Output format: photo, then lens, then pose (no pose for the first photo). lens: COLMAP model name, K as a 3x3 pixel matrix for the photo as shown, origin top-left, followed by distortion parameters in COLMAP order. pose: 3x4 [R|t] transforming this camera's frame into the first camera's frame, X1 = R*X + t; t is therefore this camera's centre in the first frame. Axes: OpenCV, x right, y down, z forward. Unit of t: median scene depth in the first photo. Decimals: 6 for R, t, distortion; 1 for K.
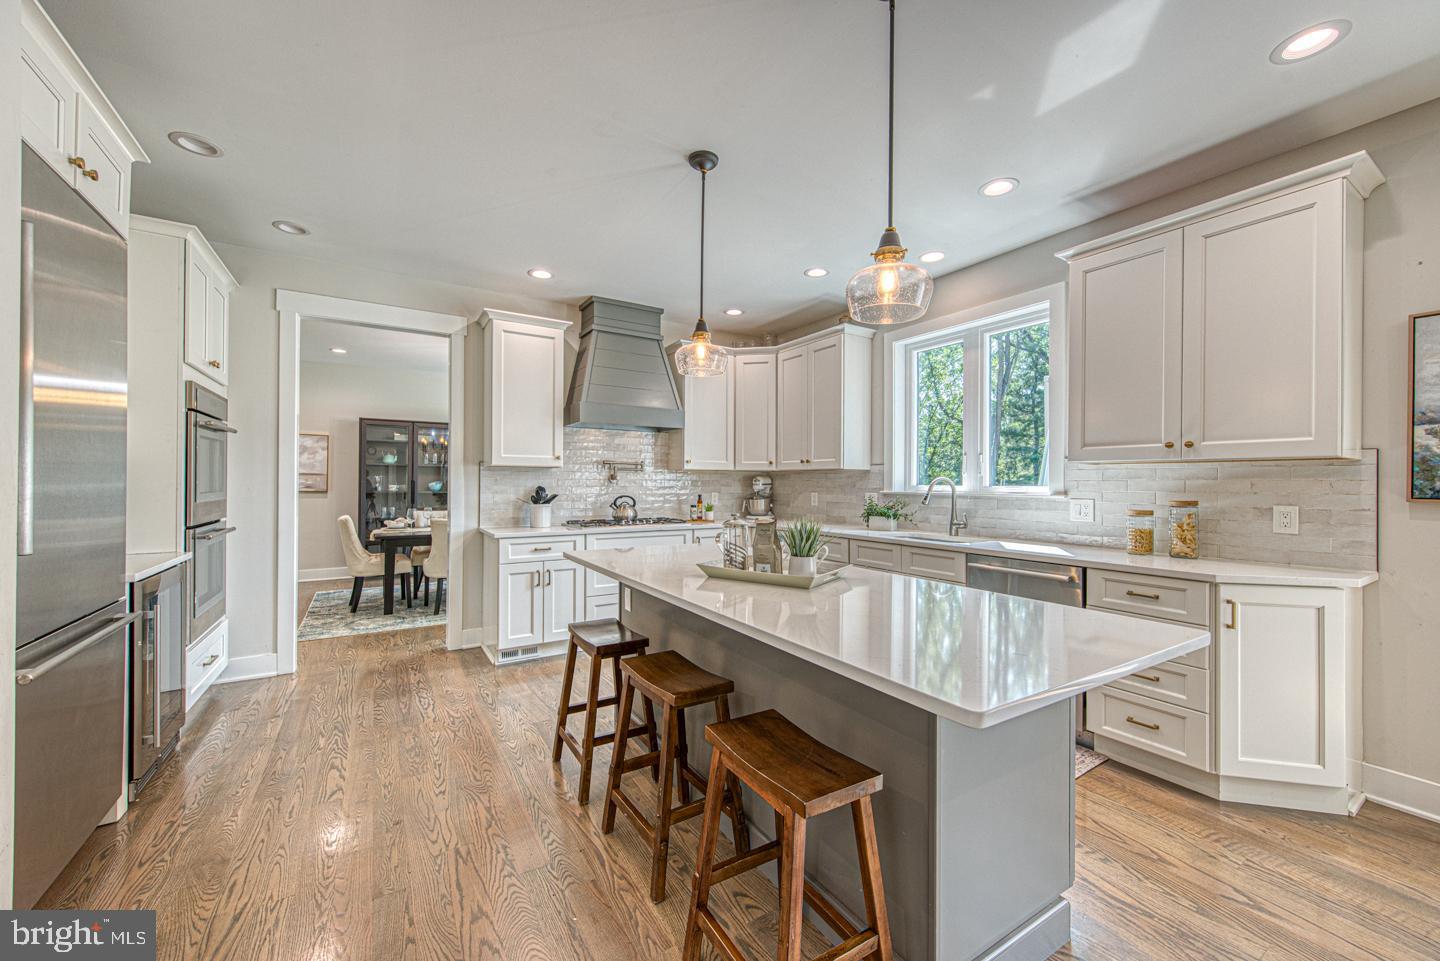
lens RADIAL K [[552.6, 0, 726.5], [0, 552.6, 482.2], [0, 0, 1]] dist [0.003155, -0.000362]
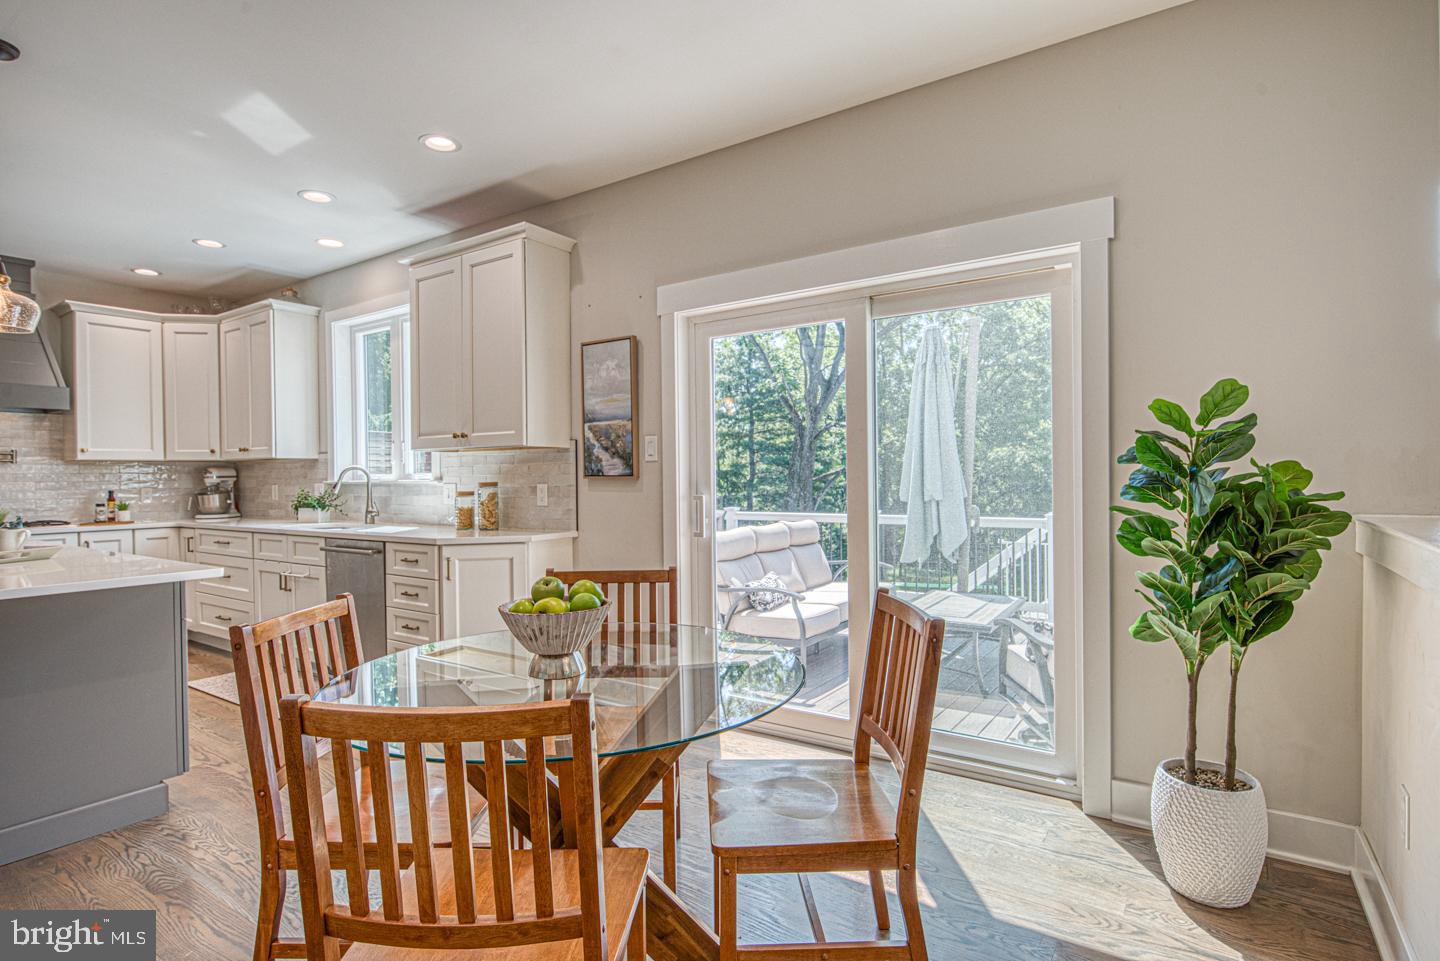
lens RADIAL K [[723.7, 0, 720.0], [0, 723.7, 480.5], [0, 0, 1]] dist [-0.004648, -0.001204]
pose [[0.916679, -0.019362, 0.399155, 0.405586], [0.016937, 0.999810, 0.009602, 0.014286], [-0.399265, -0.002041, 0.916833, -0.386453]]
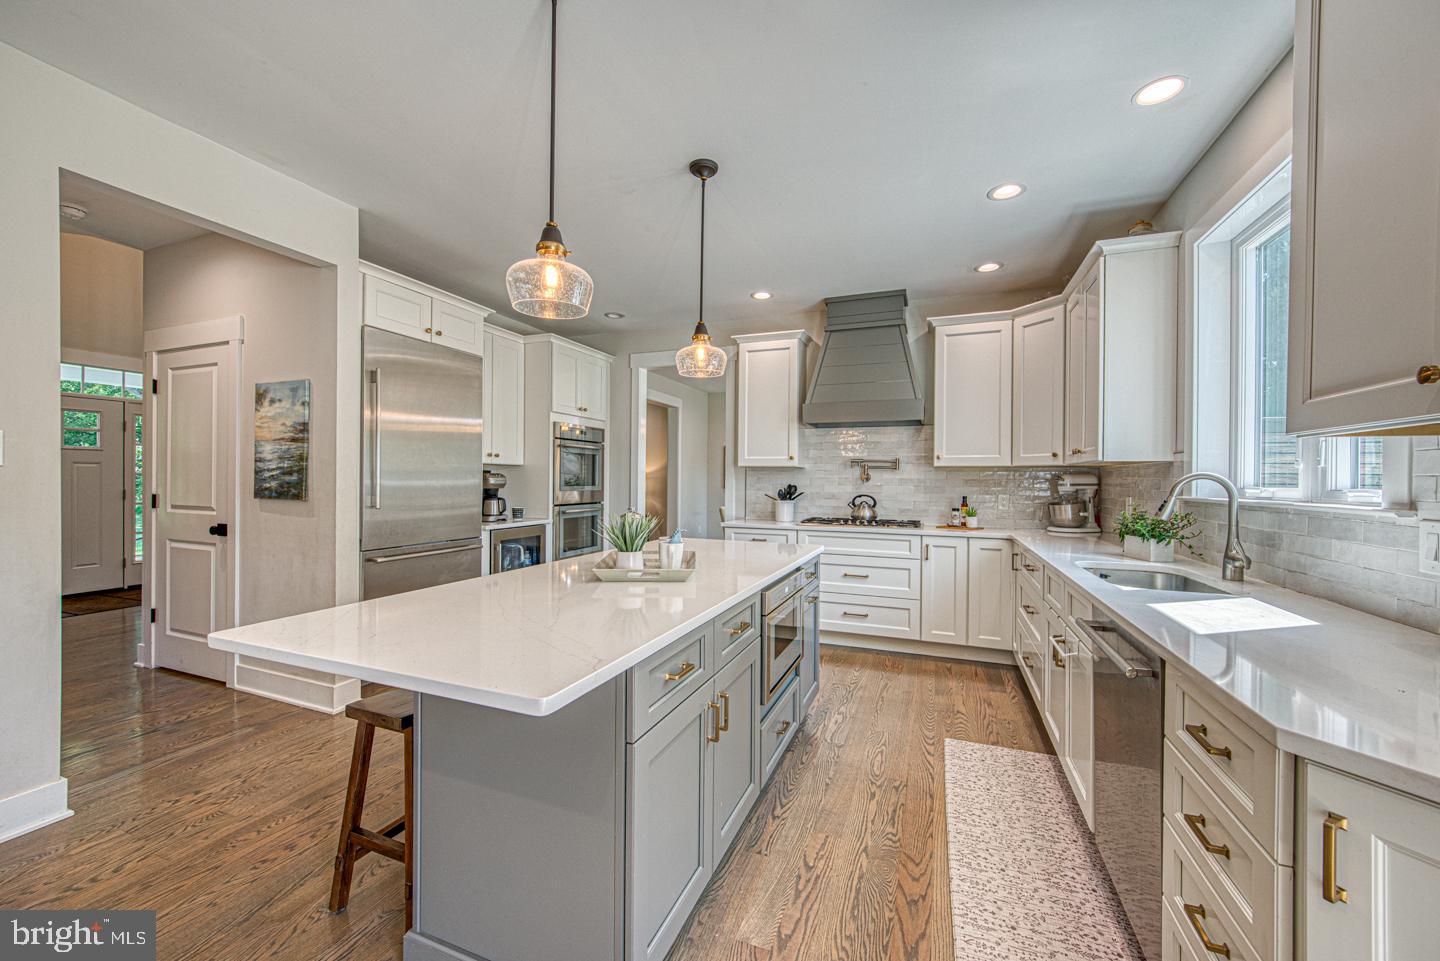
lens RADIAL K [[552.6, 0, 726.5], [0, 552.6, 482.2], [0, 0, 1]] dist [0.003155, -0.000362]
pose [[0.589535, 0.002793, -0.807738, 0.477897], [-0.004963, 0.999988, -0.000165, 0.003519], [0.807727, 0.004106, 0.589542, 0.249912]]
